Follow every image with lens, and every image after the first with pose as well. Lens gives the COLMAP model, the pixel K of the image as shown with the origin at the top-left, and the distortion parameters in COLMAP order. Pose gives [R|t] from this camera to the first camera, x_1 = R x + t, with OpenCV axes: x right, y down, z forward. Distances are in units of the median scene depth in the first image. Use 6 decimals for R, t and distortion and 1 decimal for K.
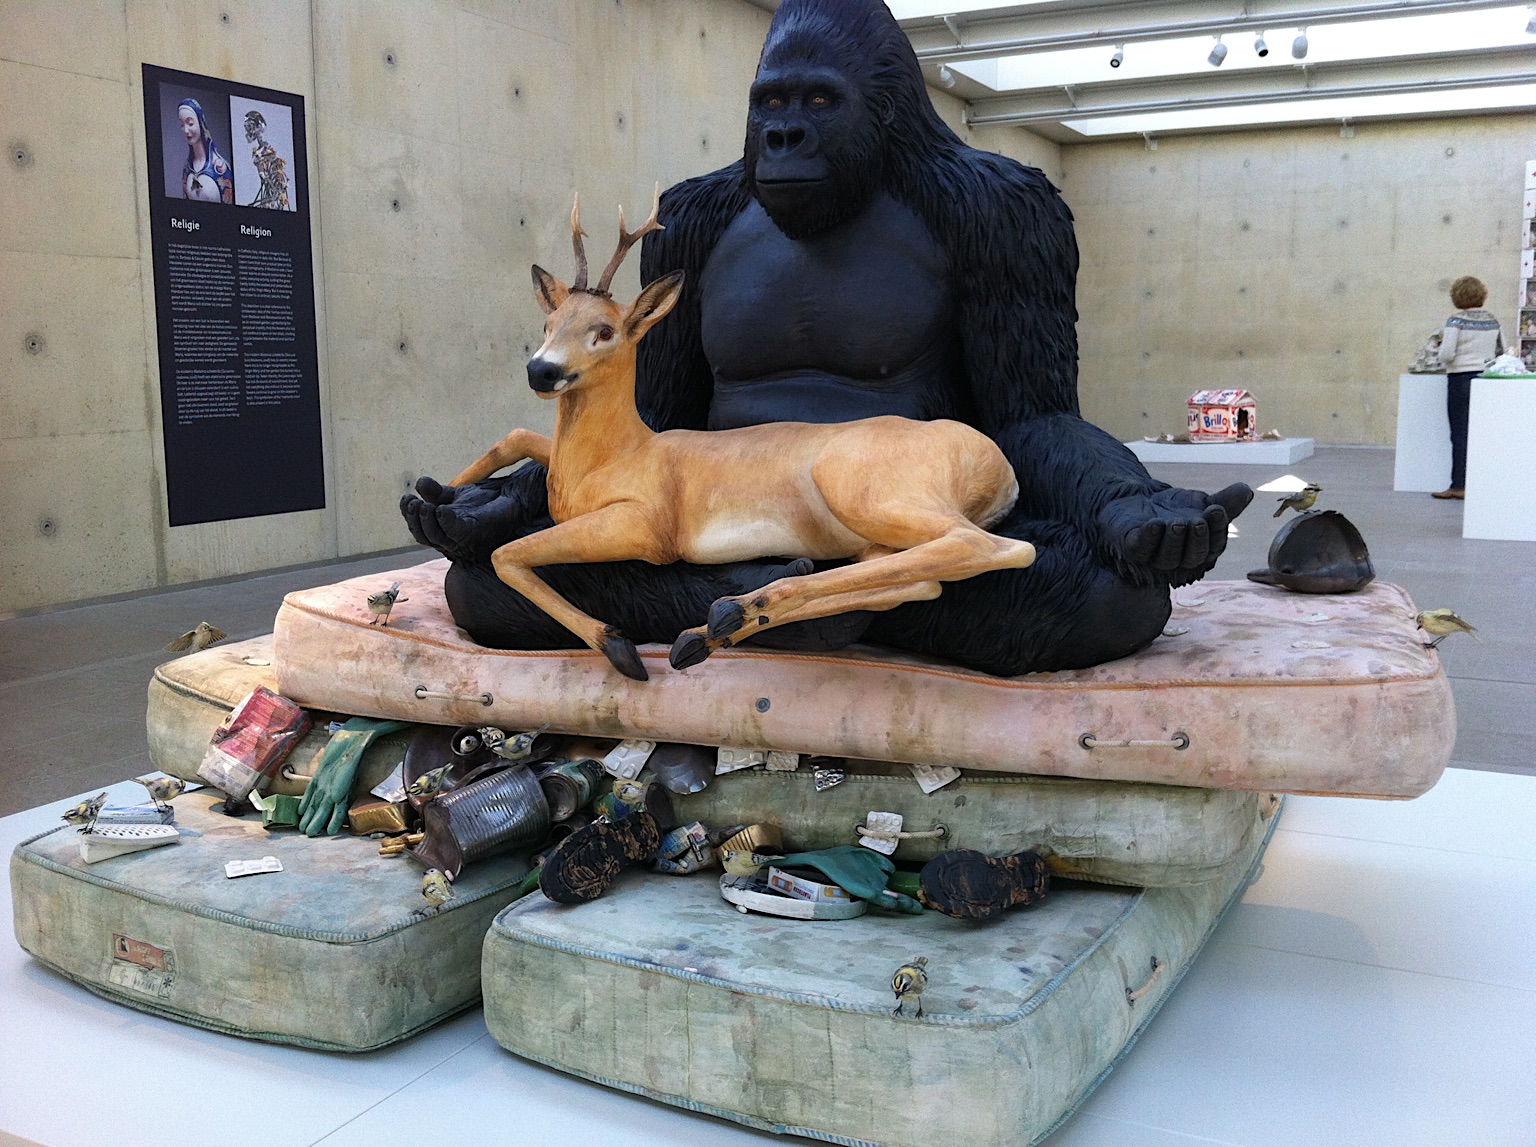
lens RADIAL K [[1487.6, 0, 767.3], [0, 1487.6, 562.8], [0, 0, 1]] dist [-0.019858, 0.000000]
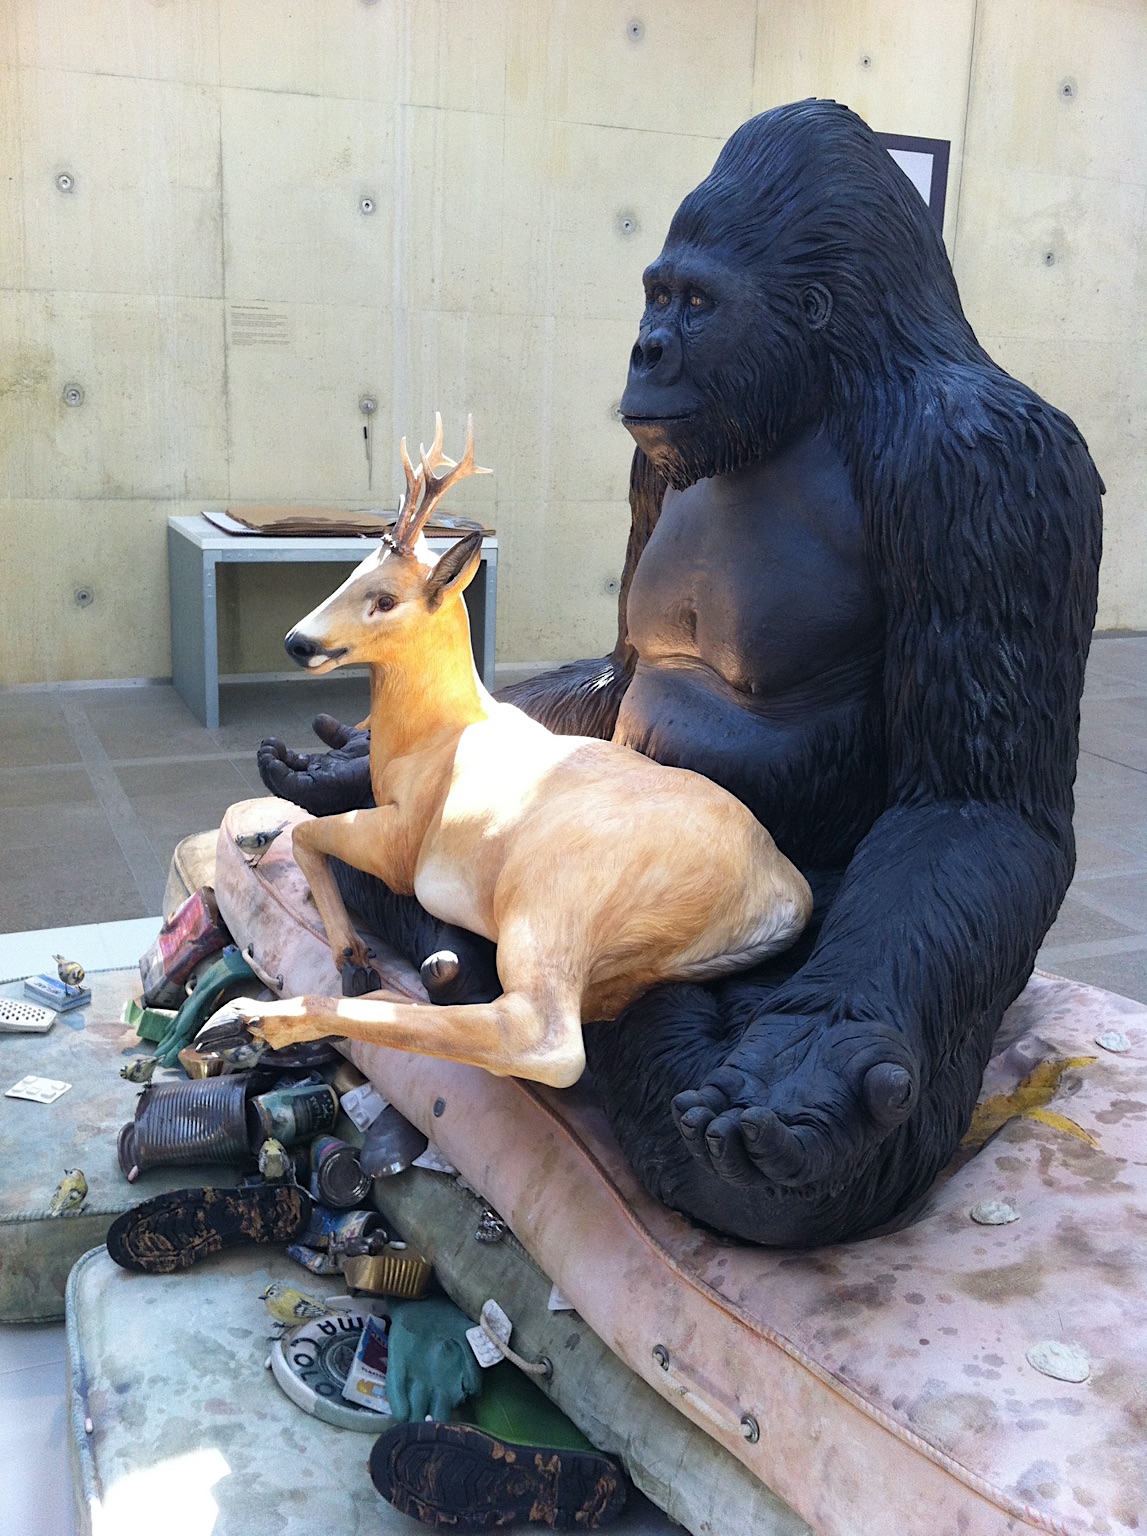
lens RADIAL K [[1487.6, 0, 558.6], [0, 1487.6, 739.0], [0, 0, 1]] dist [-0.019858, 0.000000]
pose [[0.768375, 0.192858, -0.610251, 0.476099], [-0.125436, 0.980404, 0.151899, -0.217620], [0.627588, -0.040168, 0.777509, 0.427018]]
